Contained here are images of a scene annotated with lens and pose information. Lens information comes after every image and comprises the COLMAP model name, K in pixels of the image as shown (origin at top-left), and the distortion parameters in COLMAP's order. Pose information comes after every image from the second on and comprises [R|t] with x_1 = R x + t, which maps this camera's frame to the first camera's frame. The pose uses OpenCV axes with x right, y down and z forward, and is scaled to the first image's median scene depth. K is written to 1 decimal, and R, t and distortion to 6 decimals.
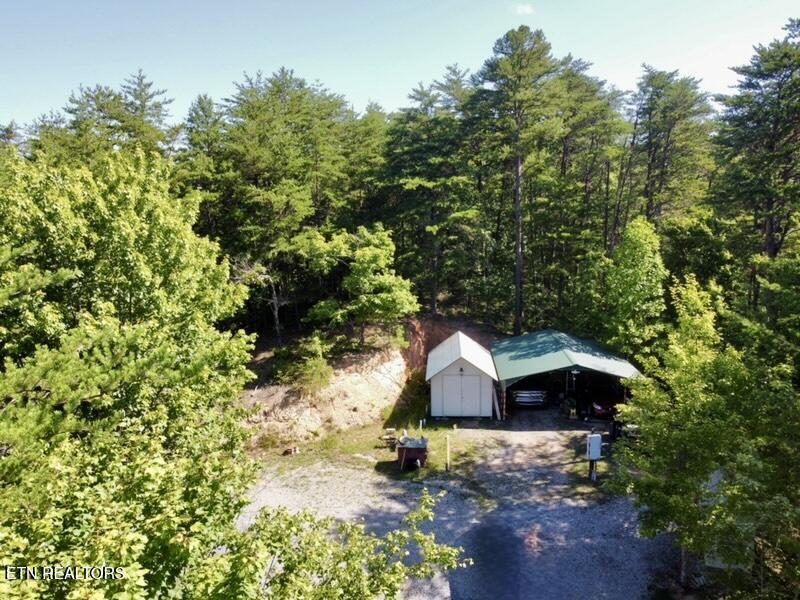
lens RADIAL K [[595.0, 0, 400.0], [0, 595.0, 300.0], [0, 0, 1]] dist [-0.005079, -0.004504]
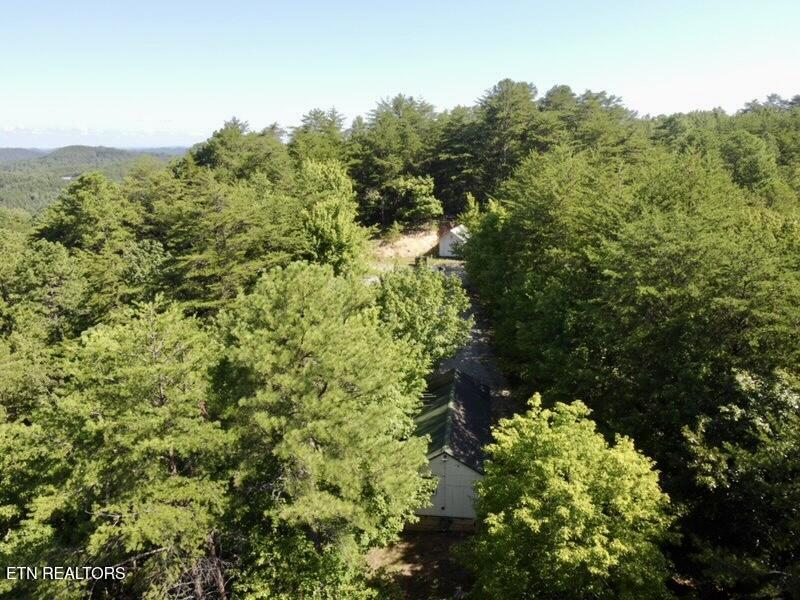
lens RADIAL K [[595.0, 0, 400.0], [0, 595.0, 300.0], [0, 0, 1]] dist [-0.005079, -0.004504]
pose [[0.959126, 0.073312, -0.273320, 0.518338], [-0.048504, 0.994155, 0.096449, 0.133836], [0.278793, -0.079249, 0.957076, -1.247253]]
